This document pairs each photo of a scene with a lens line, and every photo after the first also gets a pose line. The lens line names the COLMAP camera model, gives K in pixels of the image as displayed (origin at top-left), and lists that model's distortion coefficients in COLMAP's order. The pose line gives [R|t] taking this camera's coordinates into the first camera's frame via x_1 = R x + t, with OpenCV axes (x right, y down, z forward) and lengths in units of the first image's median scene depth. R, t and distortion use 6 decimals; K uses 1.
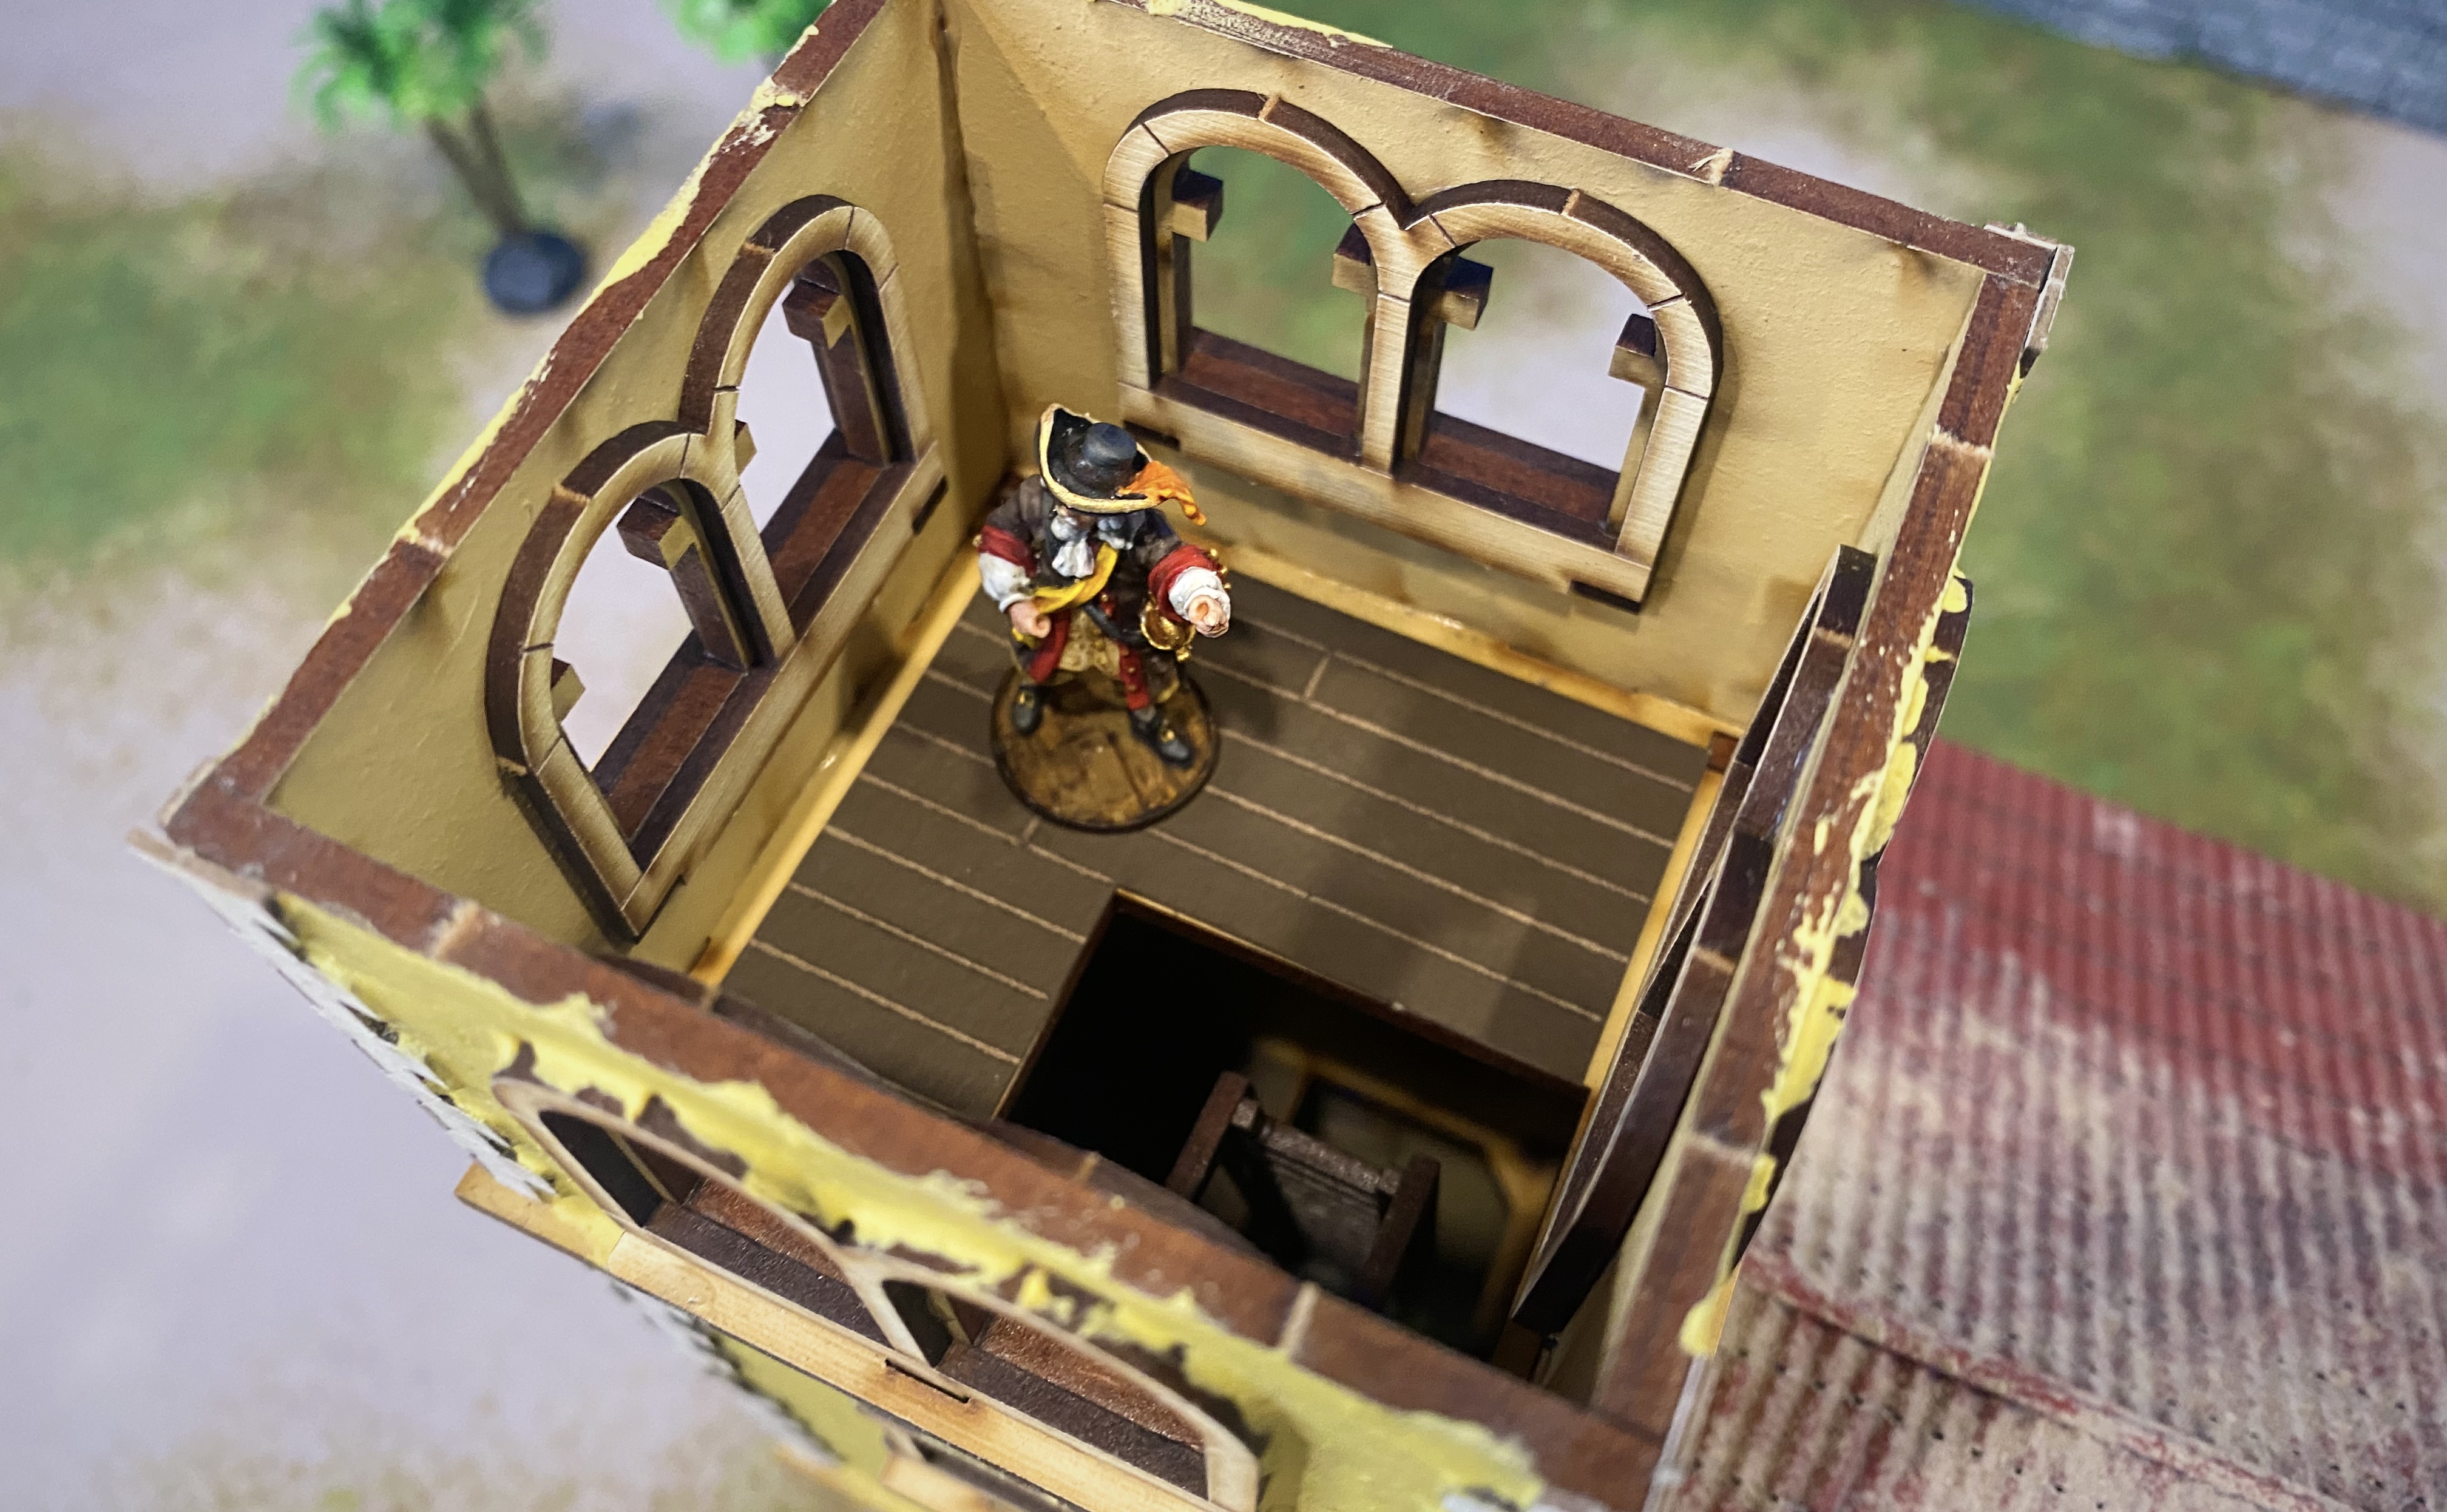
lens RADIAL K [[1950.5, 0, 1223.5], [0, 1950.5, 756.0], [0, 0, 1]] dist [-0.065866, 0.078221]
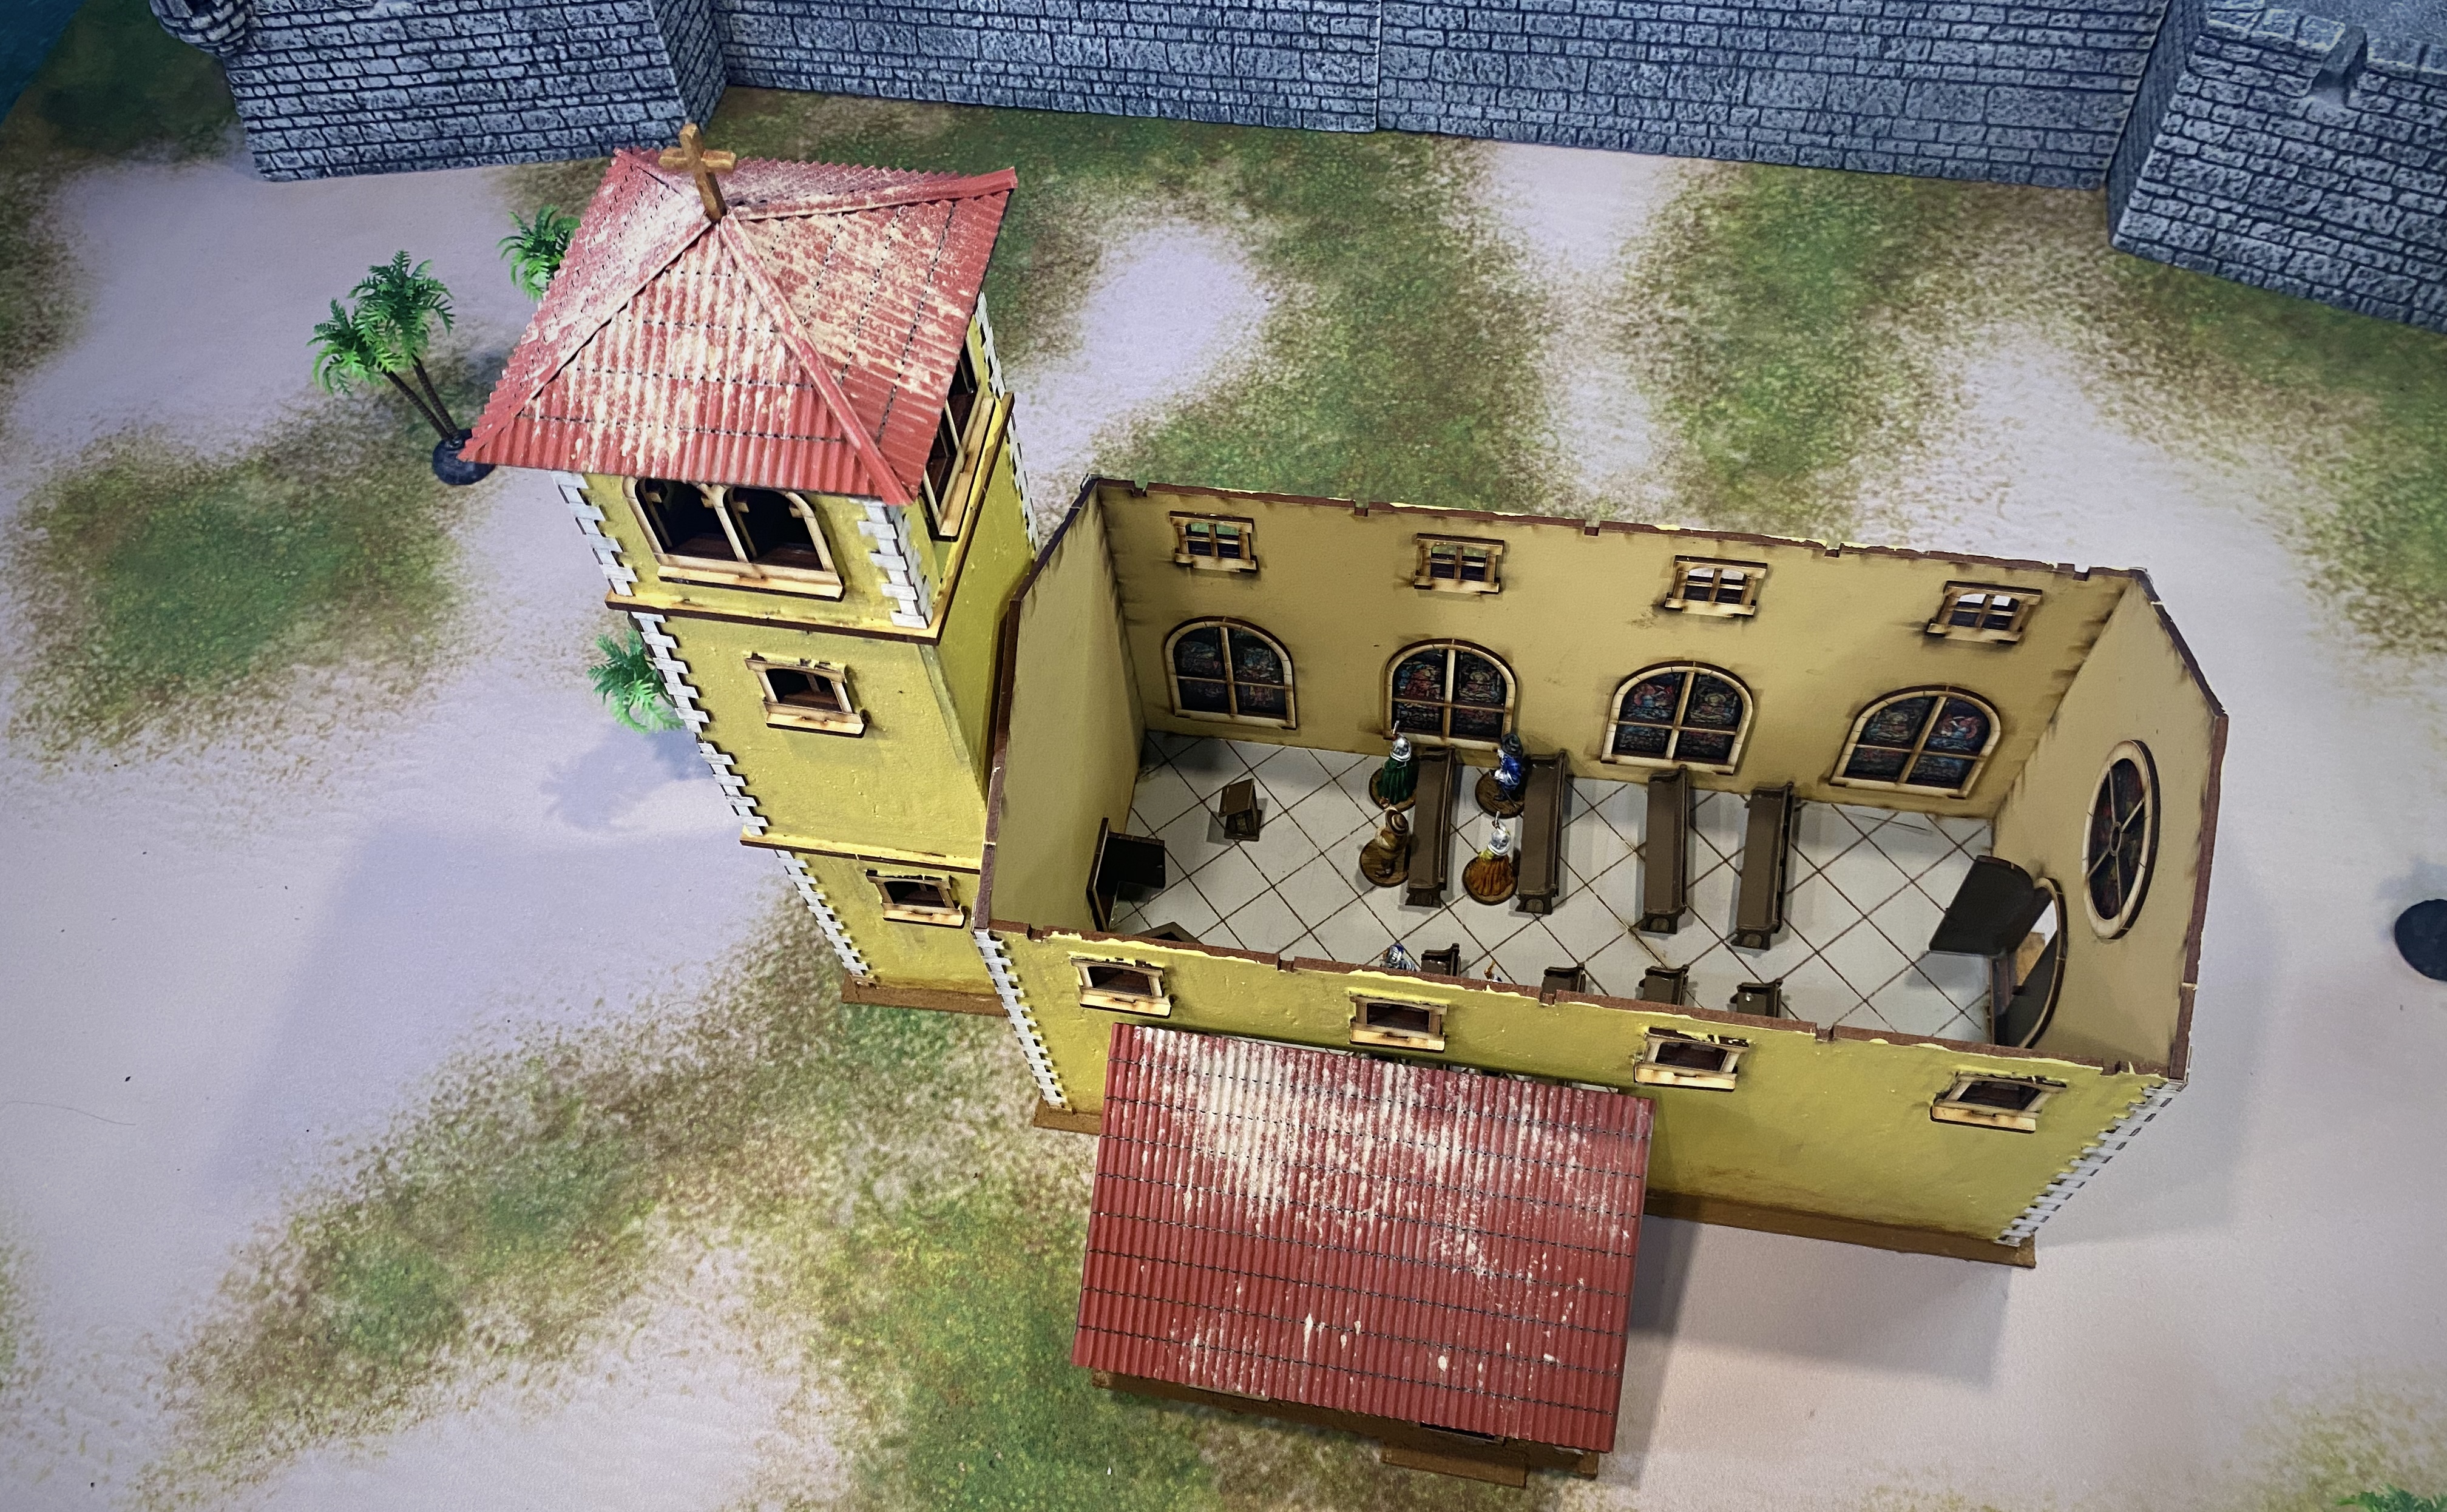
lens RADIAL K [[1886.4, 0, 1216.2], [0, 1886.4, 781.9], [0, 0, 1]] dist [0.014823, -0.010614]
pose [[0.968462, -0.236180, 0.079372, 0.162847], [0.240756, 0.969083, -0.053991, 0.545940], [-0.064166, 0.071397, 0.995382, -1.340892]]
